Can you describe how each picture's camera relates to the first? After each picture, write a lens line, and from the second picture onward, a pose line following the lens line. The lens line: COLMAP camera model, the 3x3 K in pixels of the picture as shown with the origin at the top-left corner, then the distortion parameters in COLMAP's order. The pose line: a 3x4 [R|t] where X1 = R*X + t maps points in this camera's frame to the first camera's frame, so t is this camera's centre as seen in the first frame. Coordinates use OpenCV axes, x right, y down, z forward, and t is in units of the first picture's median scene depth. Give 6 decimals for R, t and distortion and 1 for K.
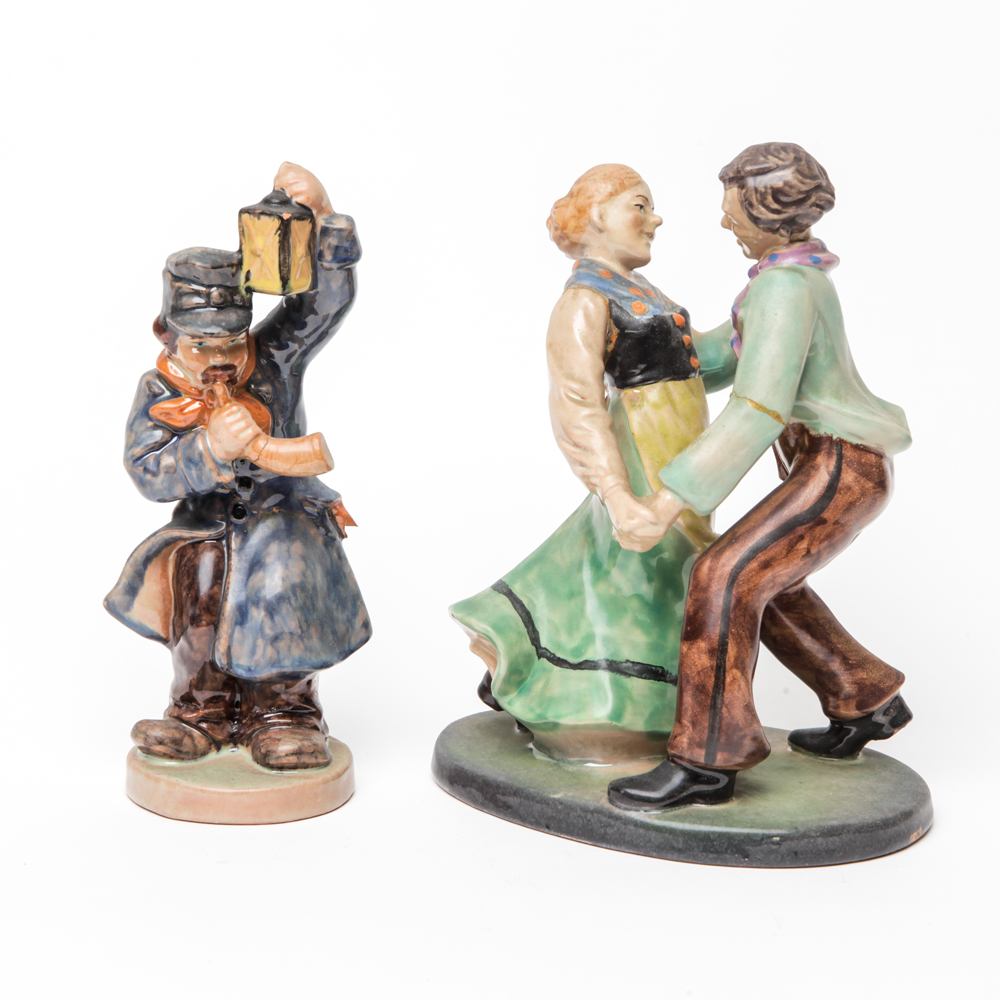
lens RADIAL K [[2497.0, 0, 504.4], [0, 2497.0, 499.9], [0, 0, 1]] dist [0.126787, 0.000000]
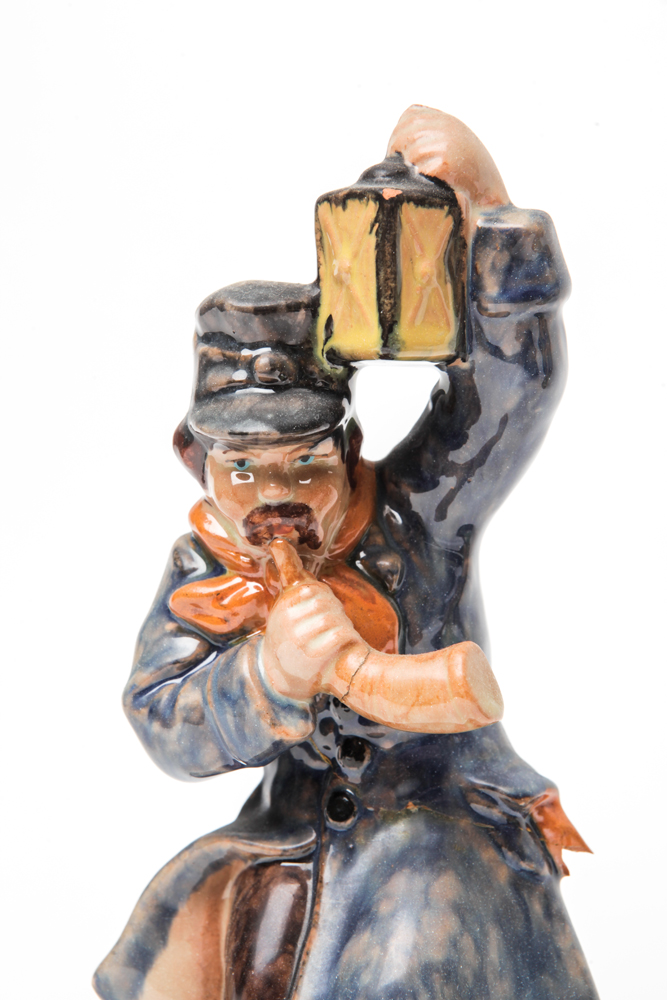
lens RADIAL K [[1985.0, 0, 337.0], [0, 1985.0, 497.5], [0, 0, 1]] dist [0.419969, 0.000000]
pose [[0.935174, -0.017571, -0.353753, 0.039992], [-0.048043, 0.983245, -0.175844, 0.014901], [0.350915, 0.181440, 0.918661, 0.617656]]
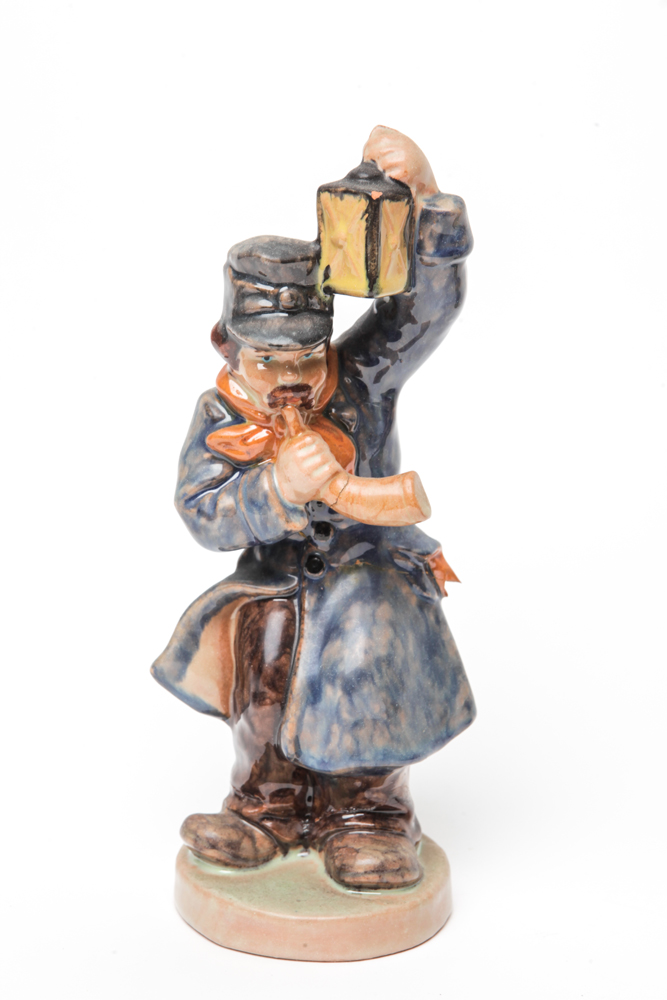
lens RADIAL K [[1985.0, 0, 331.8], [0, 1985.0, 500.7], [0, 0, 1]] dist [0.419969, 0.000000]
pose [[0.990333, 0.024122, -0.136596, -0.012795], [-0.021840, 0.999596, 0.018178, -0.028159], [0.136979, -0.015019, 0.990460, 0.363858]]
